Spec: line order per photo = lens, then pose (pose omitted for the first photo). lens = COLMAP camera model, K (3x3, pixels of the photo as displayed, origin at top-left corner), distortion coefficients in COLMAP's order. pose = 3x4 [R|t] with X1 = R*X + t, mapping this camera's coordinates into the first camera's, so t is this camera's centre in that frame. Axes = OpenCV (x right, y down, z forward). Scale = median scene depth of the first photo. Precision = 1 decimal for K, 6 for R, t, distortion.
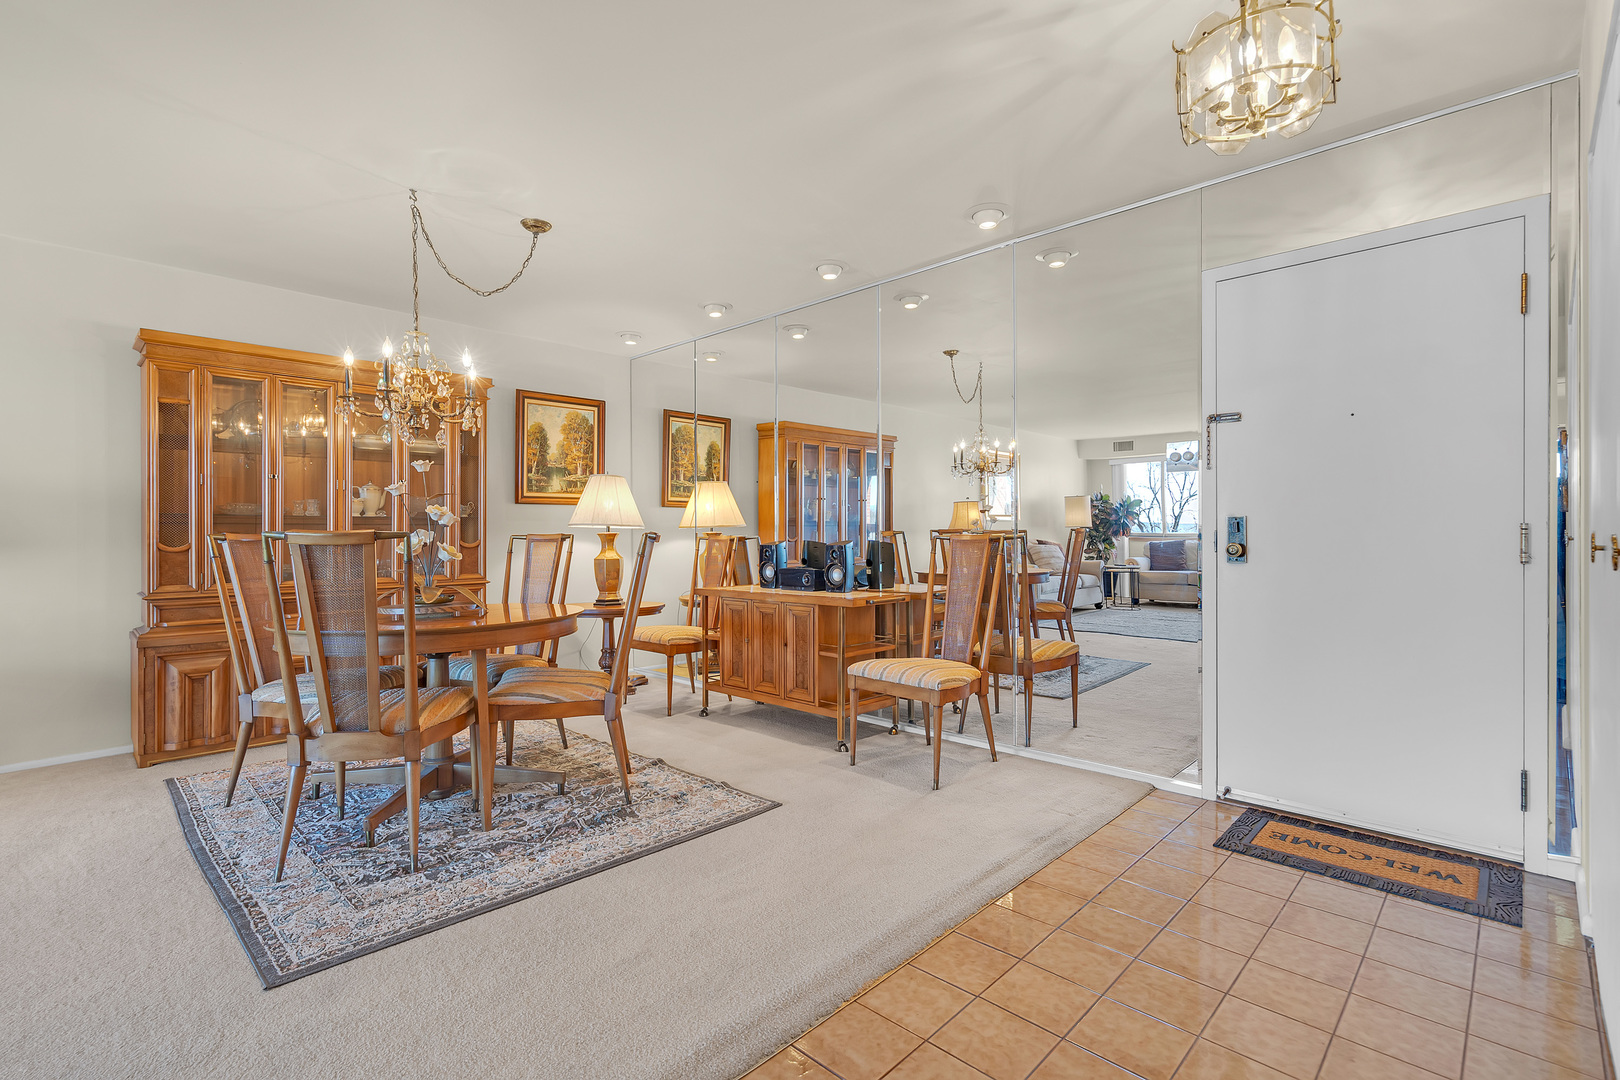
lens RADIAL K [[759.4, 0, 808.9], [0, 759.4, 544.1], [0, 0, 1]] dist [0.002555, 0.001405]
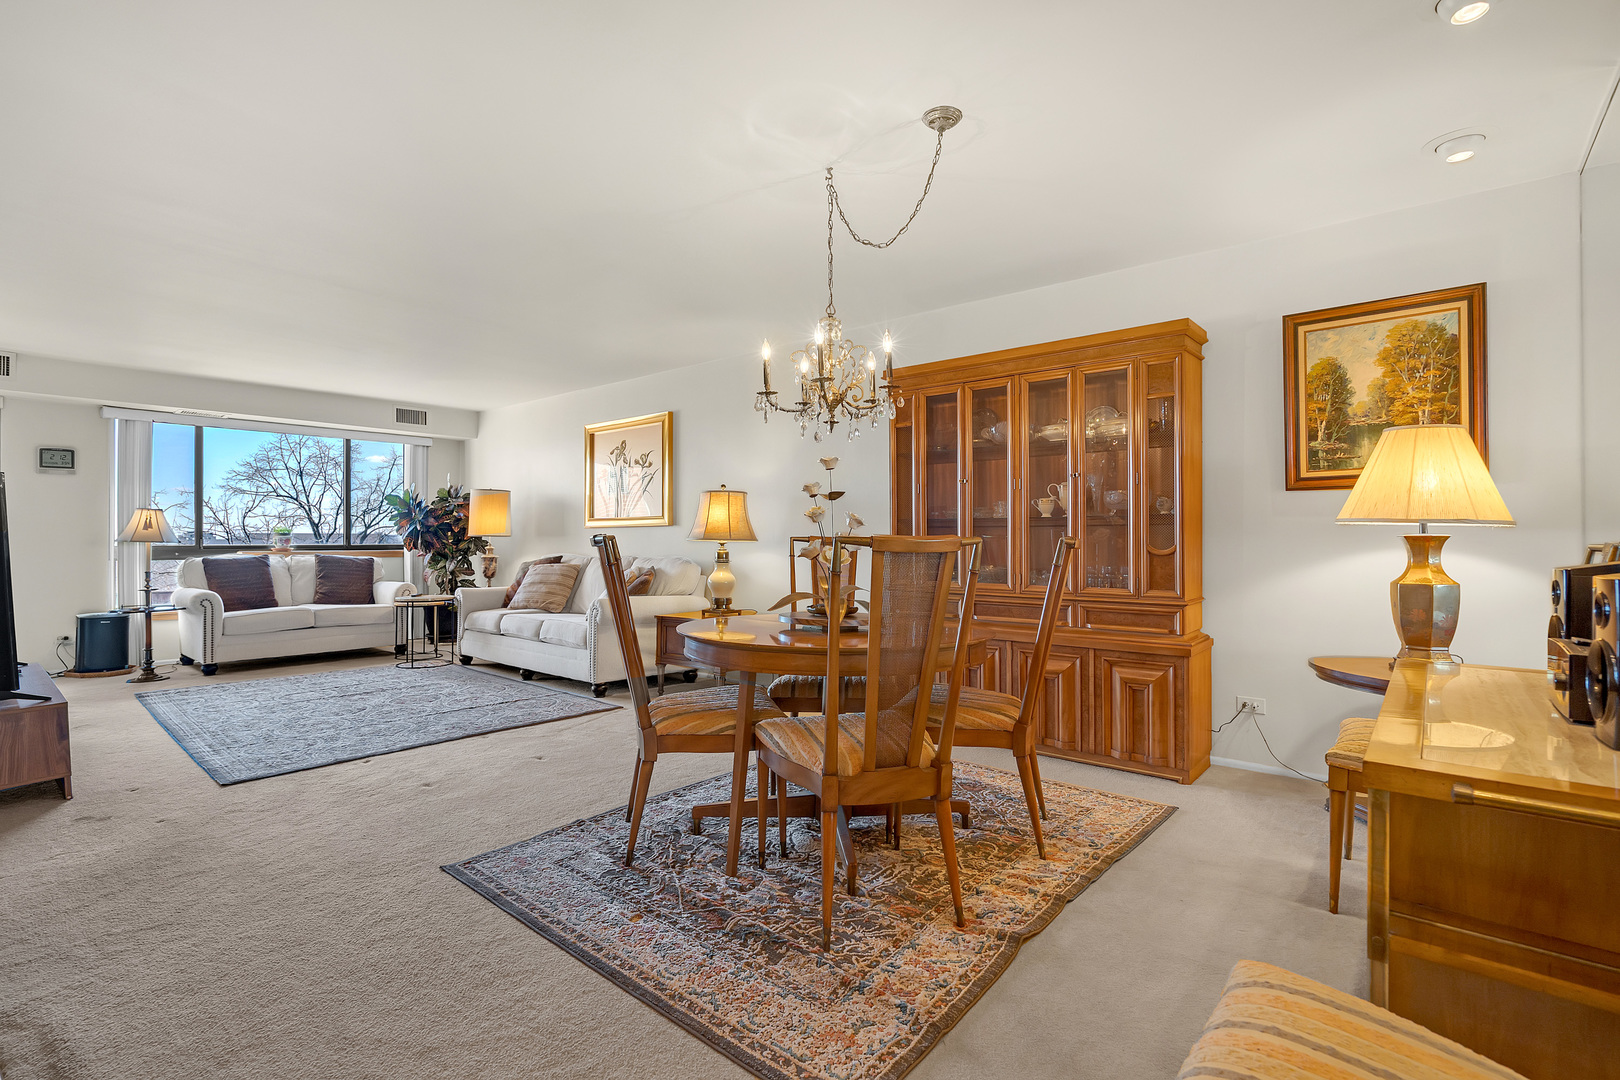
lens RADIAL K [[759.4, 0, 804.5], [0, 759.4, 534.5], [0, 0, 1]] dist [0.002555, 0.001405]
pose [[0.060071, 0.000103, -0.998194, 0.352839], [-0.015191, 0.999884, -0.000811, -0.012427], [0.998078, 0.015212, 0.060066, 0.792786]]
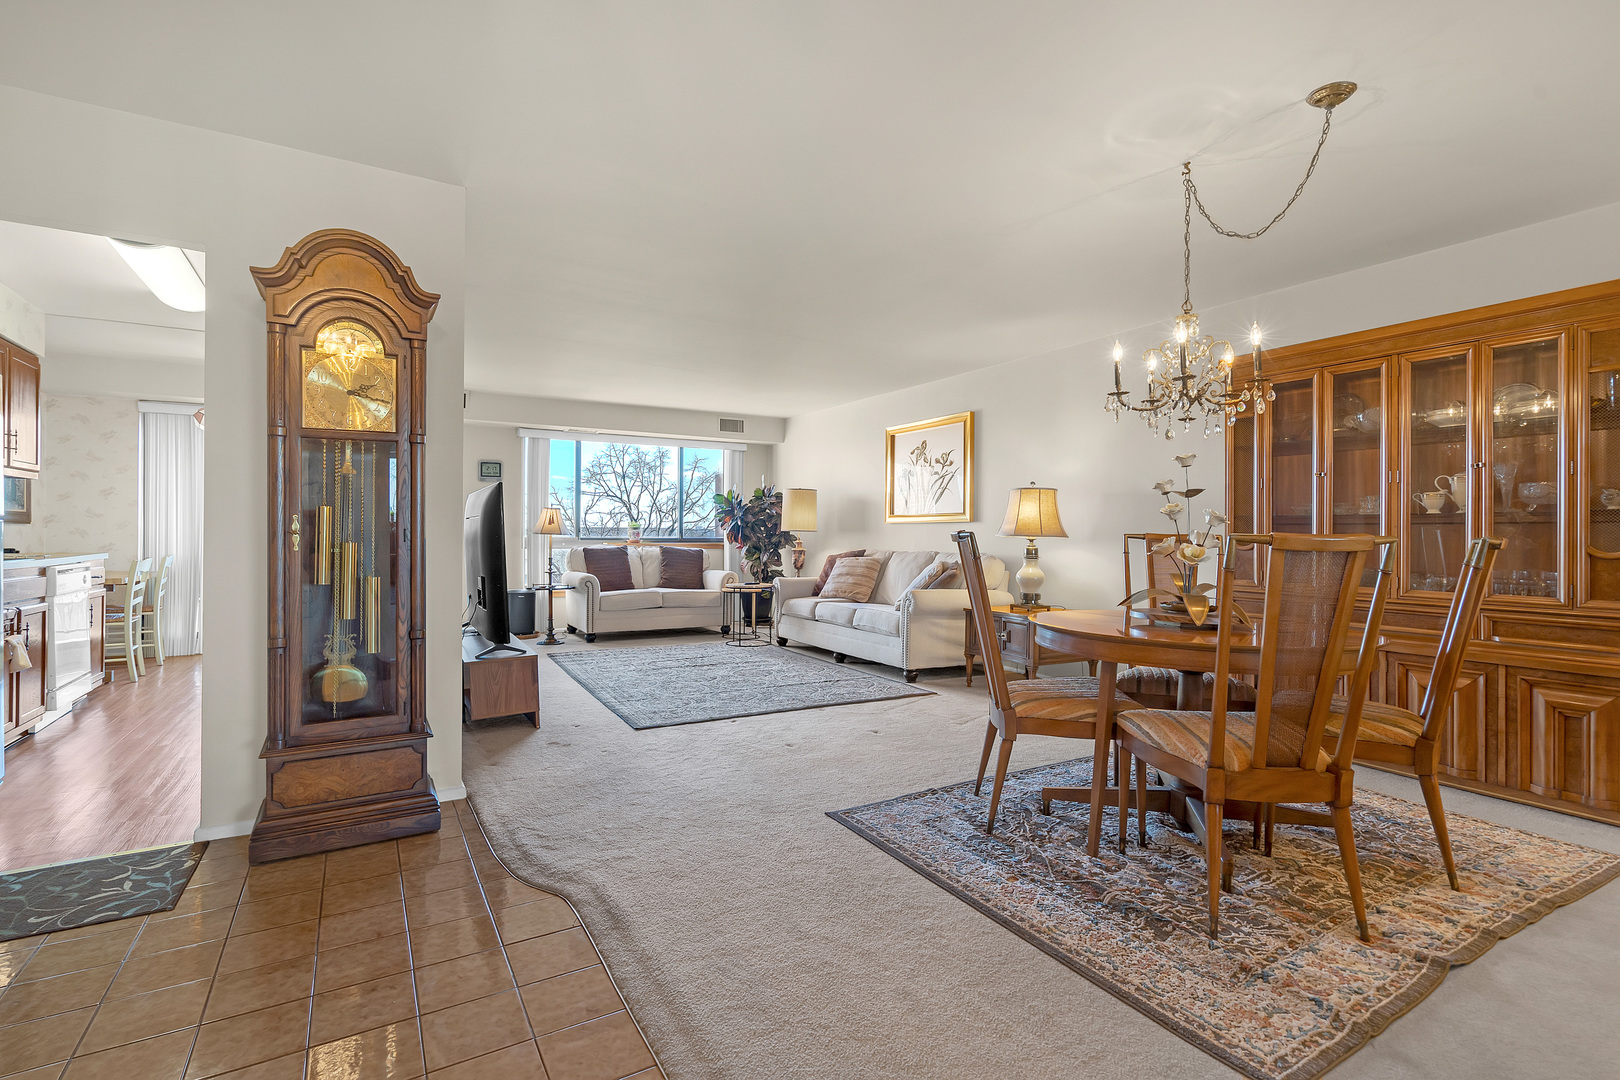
lens RADIAL K [[759.4, 0, 800.5], [0, 759.4, 532.5], [0, 0, 1]] dist [0.002555, 0.001405]
pose [[-0.273849, 0.002709, -0.961769, 0.431760], [-0.019644, 0.999772, 0.008410, -0.011746], [0.961572, 0.021196, -0.273734, 0.698398]]
